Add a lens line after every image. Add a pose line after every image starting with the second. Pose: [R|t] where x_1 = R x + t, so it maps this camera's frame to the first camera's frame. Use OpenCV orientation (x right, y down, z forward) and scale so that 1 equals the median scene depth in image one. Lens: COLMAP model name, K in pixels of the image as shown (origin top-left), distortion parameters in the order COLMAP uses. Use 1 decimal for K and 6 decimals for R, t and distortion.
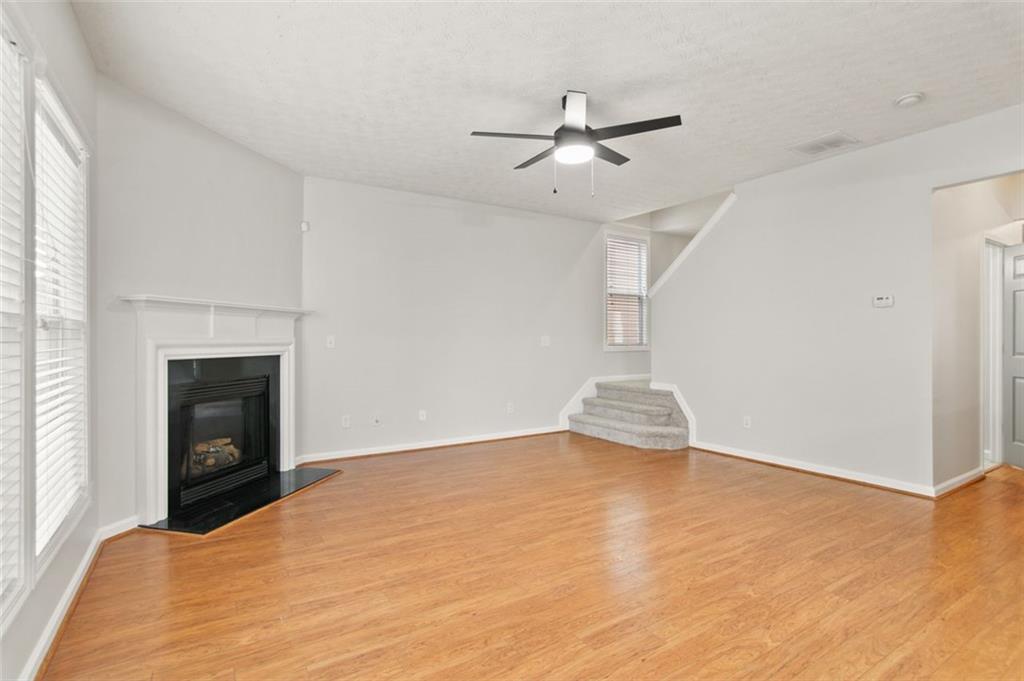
lens RADIAL K [[495.8, 0, 508.8], [0, 495.8, 339.5], [0, 0, 1]] dist [-0.051328, 0.017808]
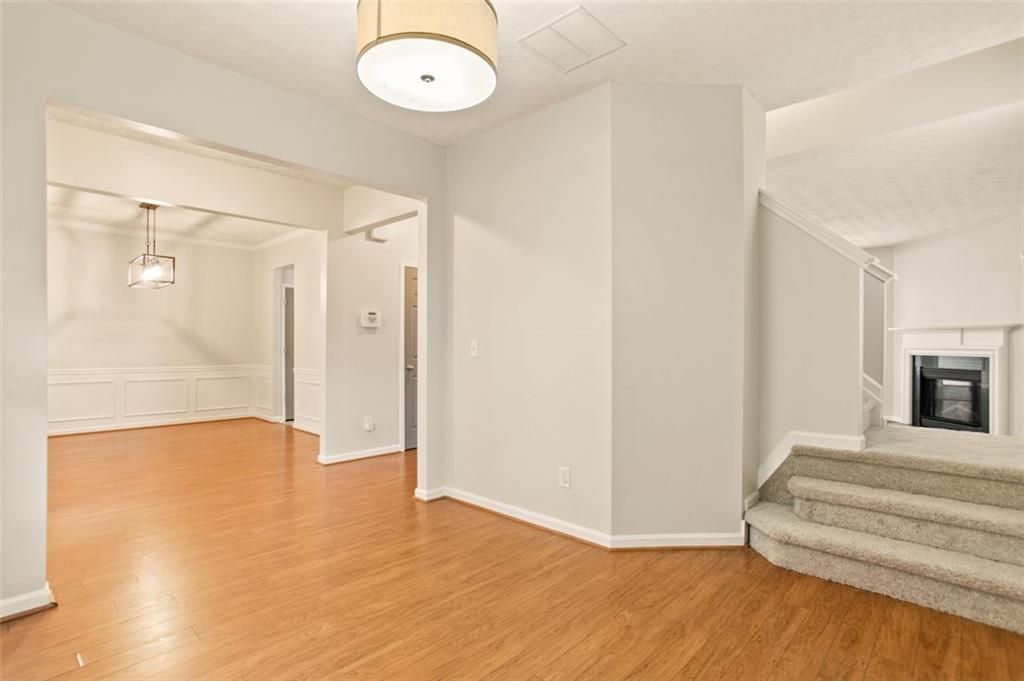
lens RADIAL K [[491.7, 0, 514.3], [0, 491.7, 338.2], [0, 0, 1]] dist [-0.055847, 0.026463]
pose [[-0.965479, -0.009226, -0.260316, 1.554062], [-0.006580, 0.999917, -0.011035, -0.000425], [0.260397, -0.008942, -0.965460, 2.488291]]
